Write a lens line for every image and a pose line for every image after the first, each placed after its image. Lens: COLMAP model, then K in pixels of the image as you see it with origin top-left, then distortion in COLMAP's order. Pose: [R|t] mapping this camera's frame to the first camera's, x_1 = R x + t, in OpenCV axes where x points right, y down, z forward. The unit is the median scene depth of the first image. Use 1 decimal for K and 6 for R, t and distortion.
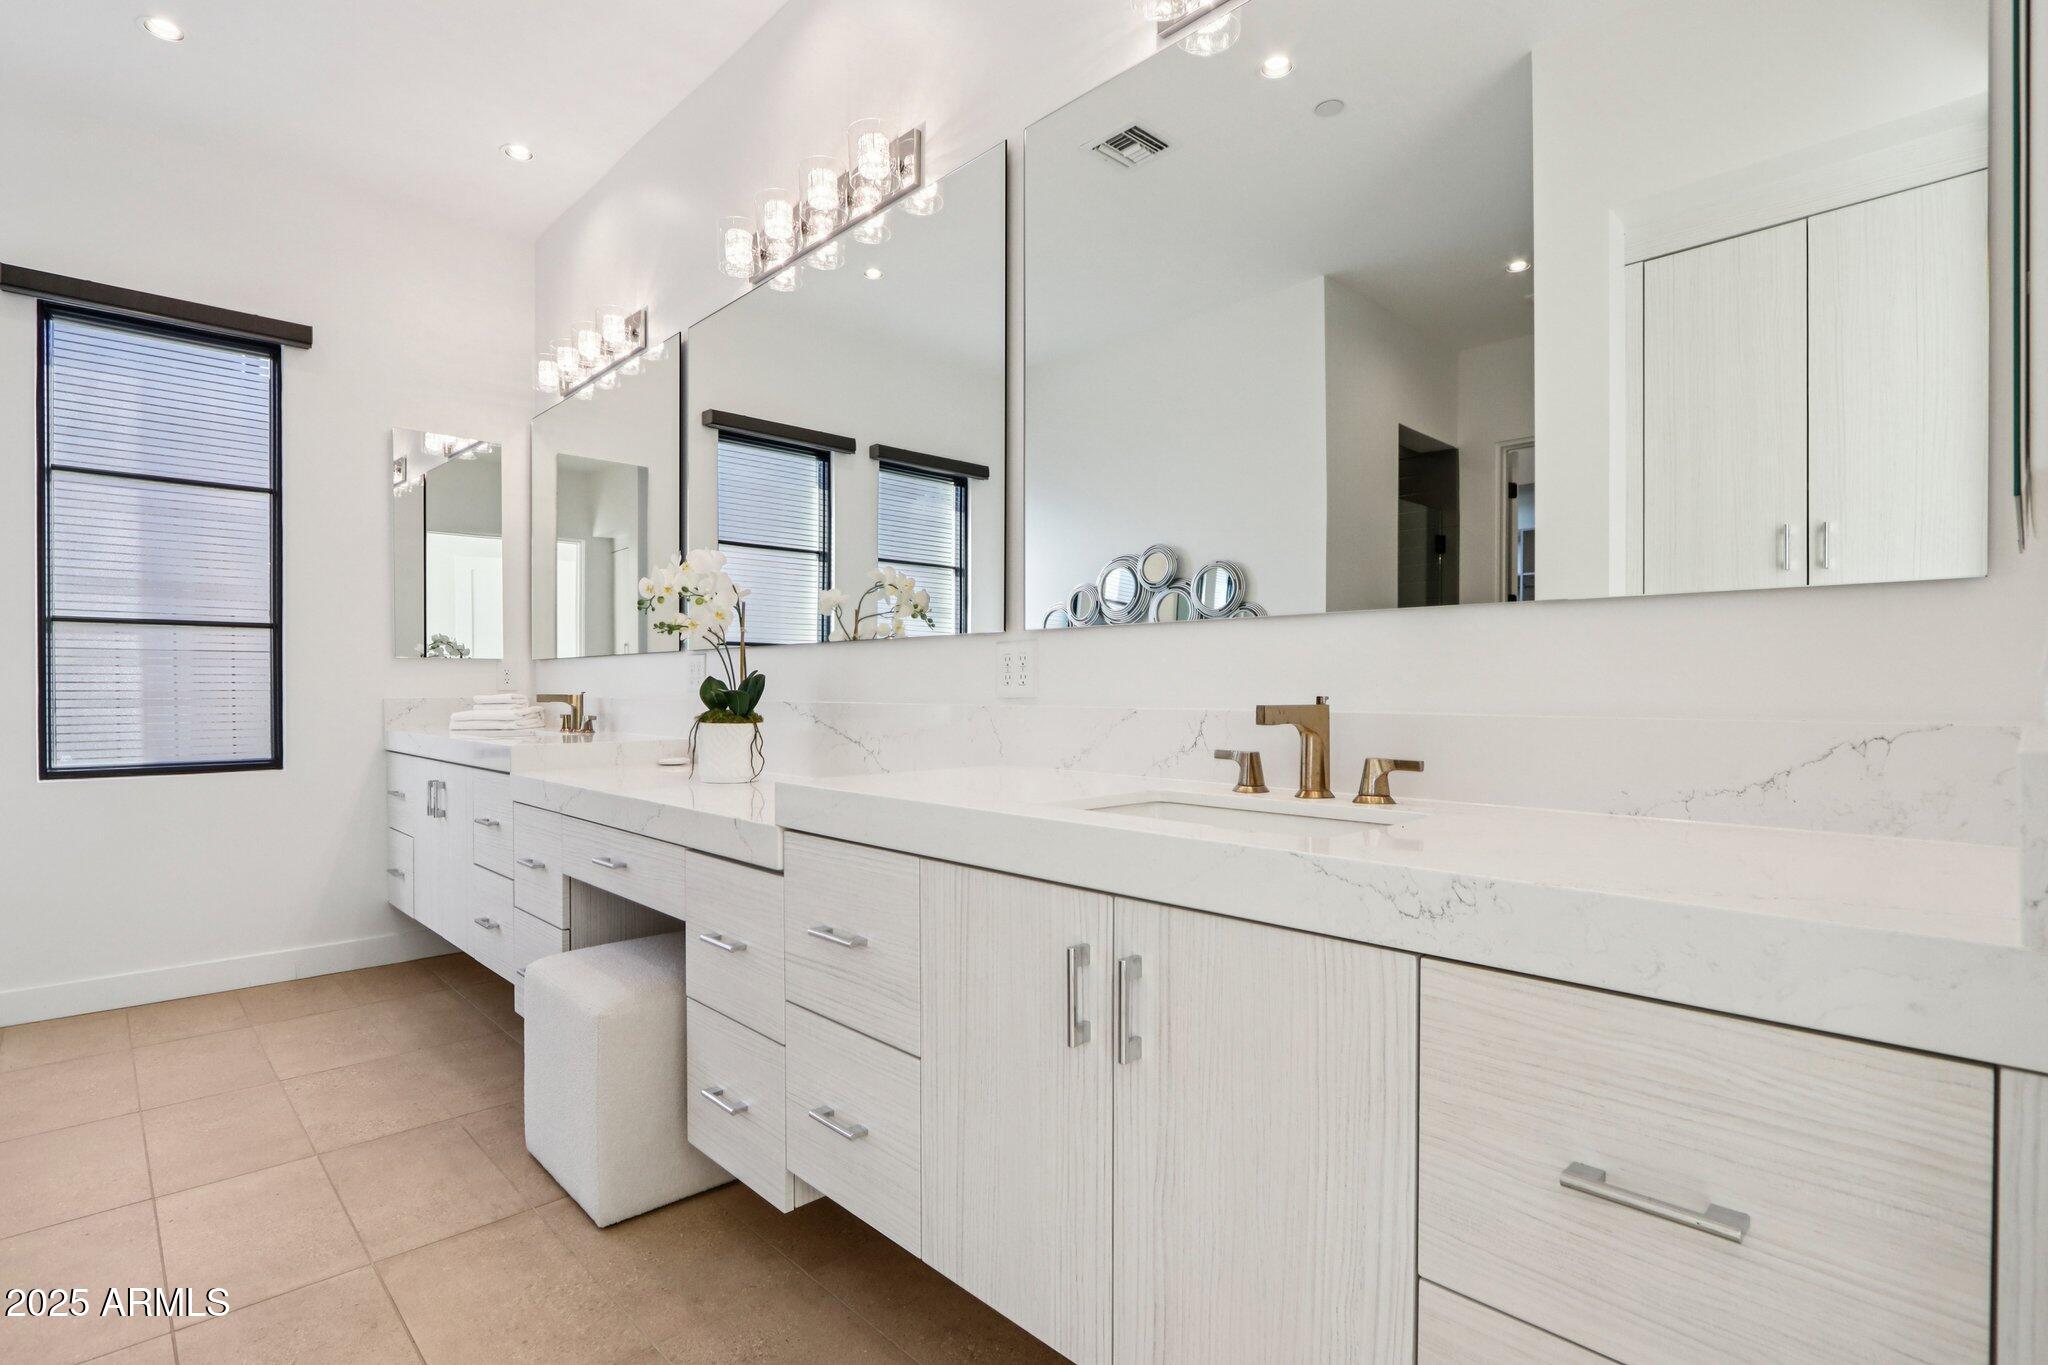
lens RADIAL K [[978.1, 0, 996.2], [0, 978.1, 694.7], [0, 0, 1]] dist [-0.016039, 0.000069]
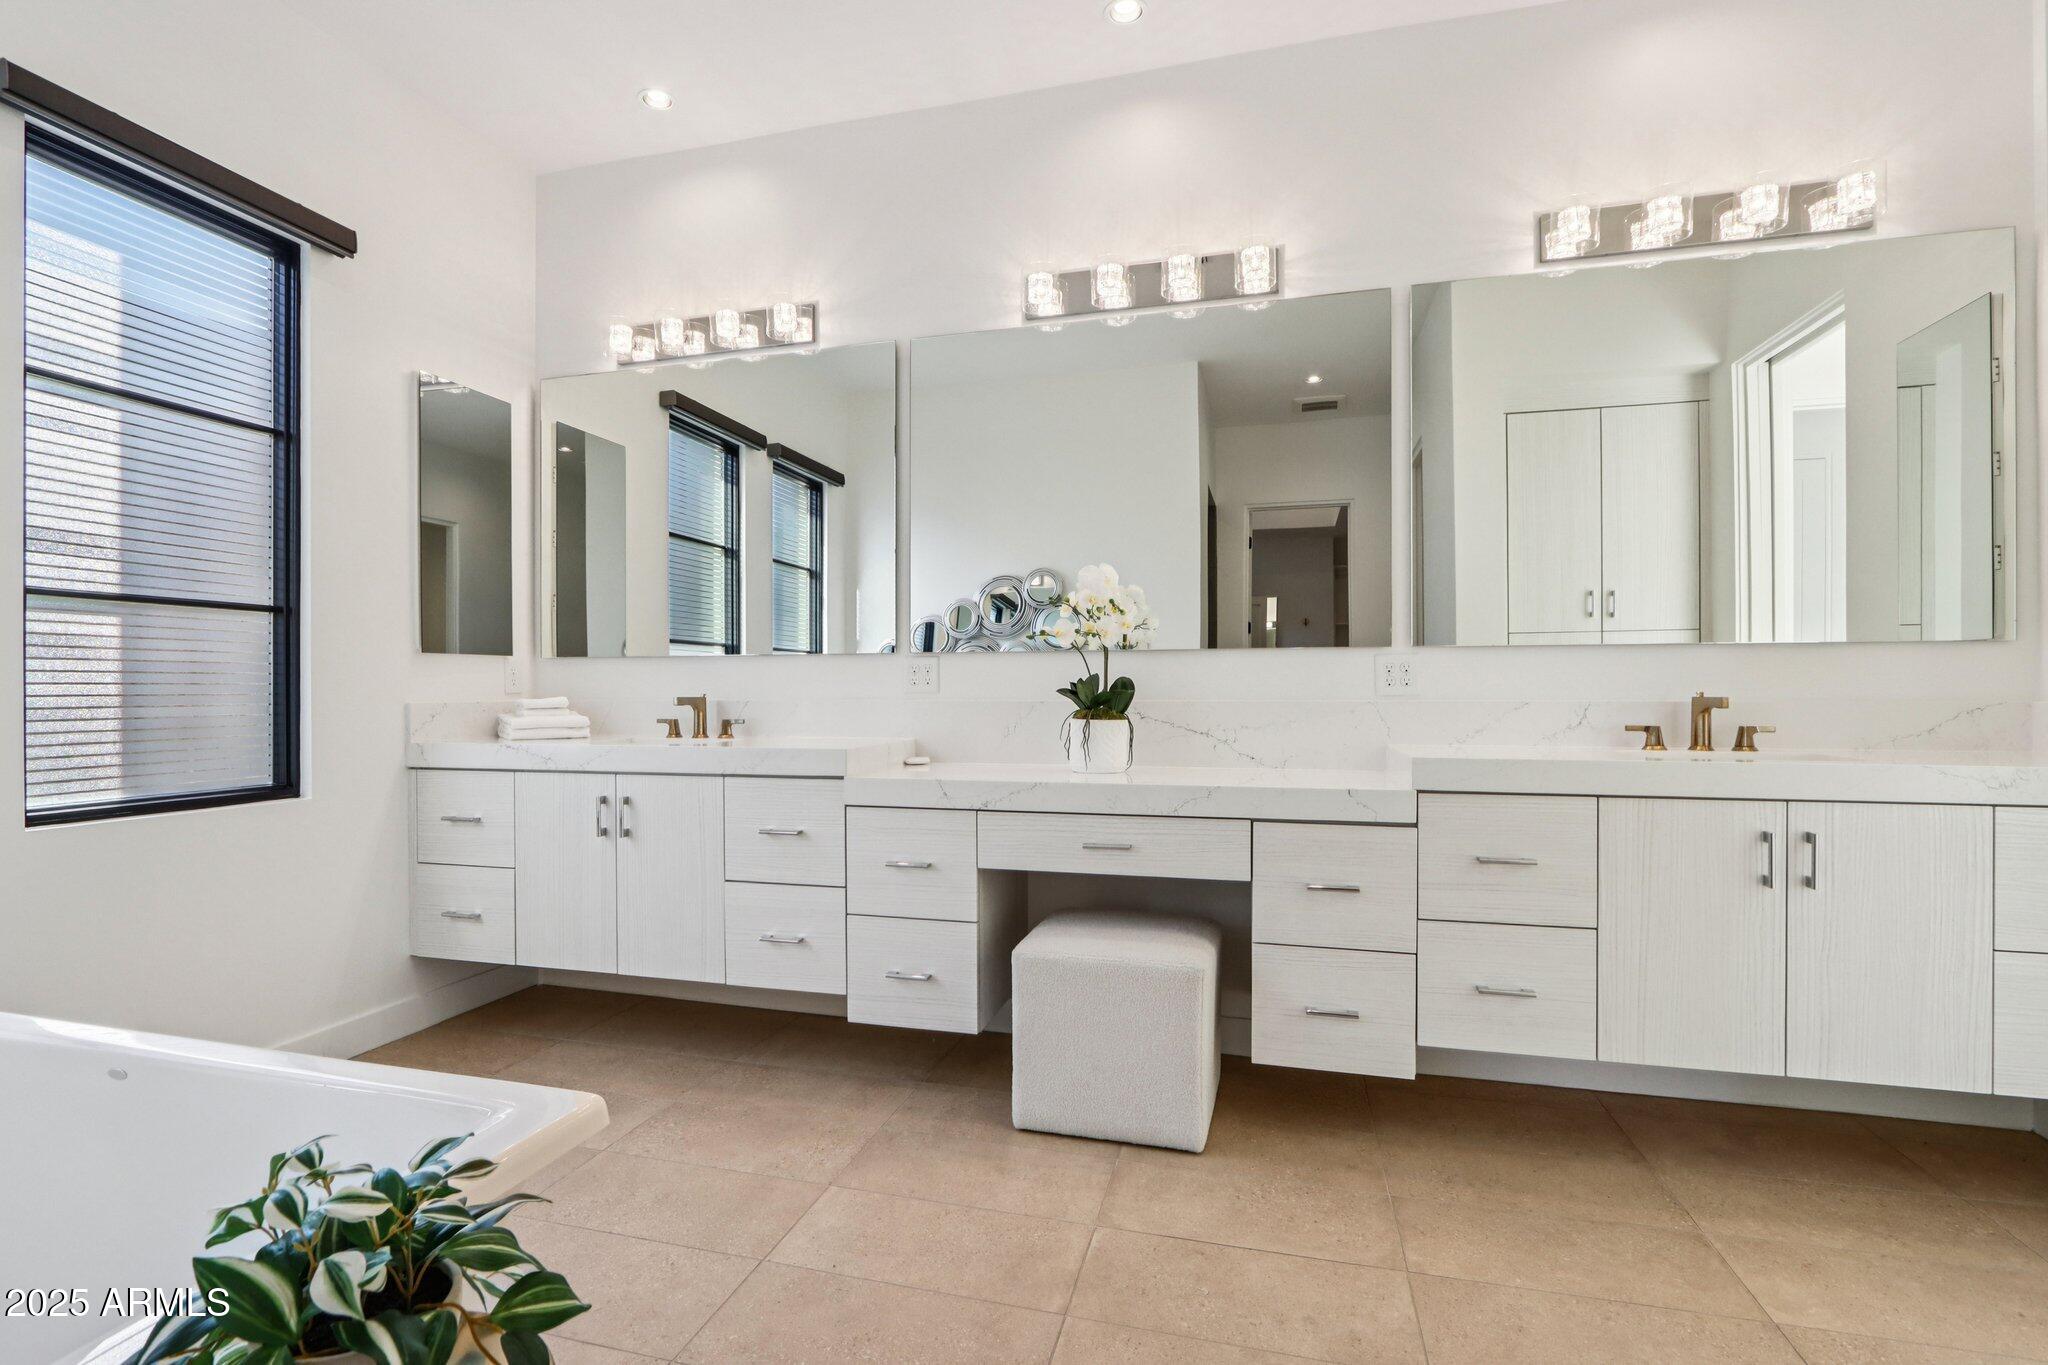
lens RADIAL K [[962.9, 0, 1011.4], [0, 962.9, 687.9], [0, 0, 1]] dist [-0.012032, 0.000218]
pose [[0.861282, -0.001299, 0.508126, -0.682567], [0.006222, 0.999949, -0.007990, 0.000237], [-0.508090, 0.010043, 0.861245, 0.068533]]
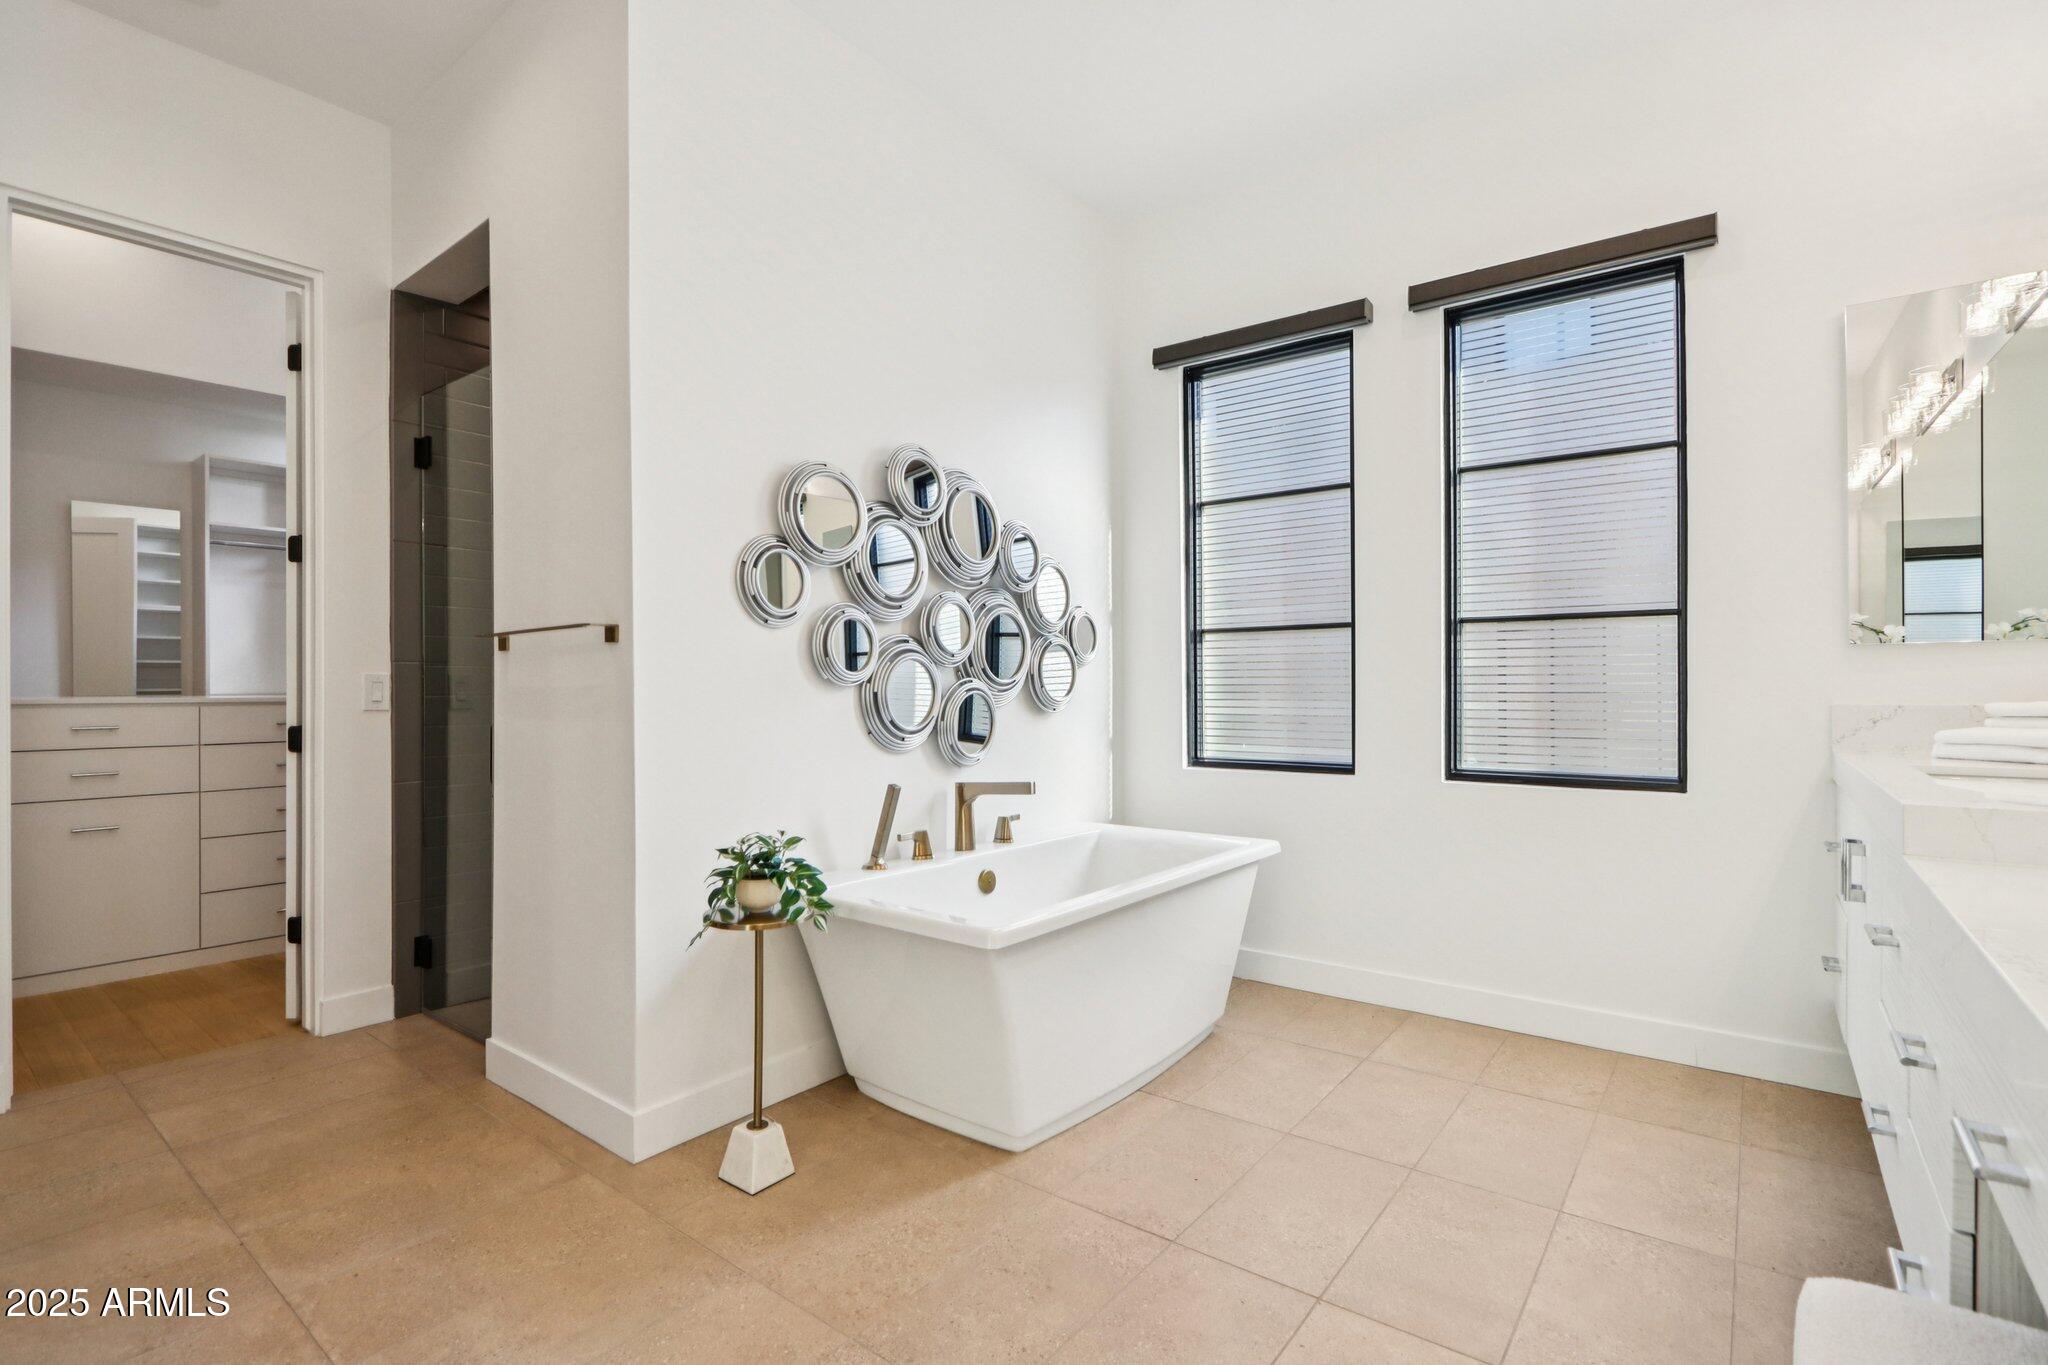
lens RADIAL K [[962.9, 0, 1011.4], [0, 962.9, 687.9], [0, 0, 1]] dist [-0.012032, 0.000218]
pose [[0.149040, 0.000038, -0.988831, -0.053784], [-0.005643, 0.999984, -0.000812, -0.005108], [0.988815, 0.005701, 0.149037, 0.367644]]
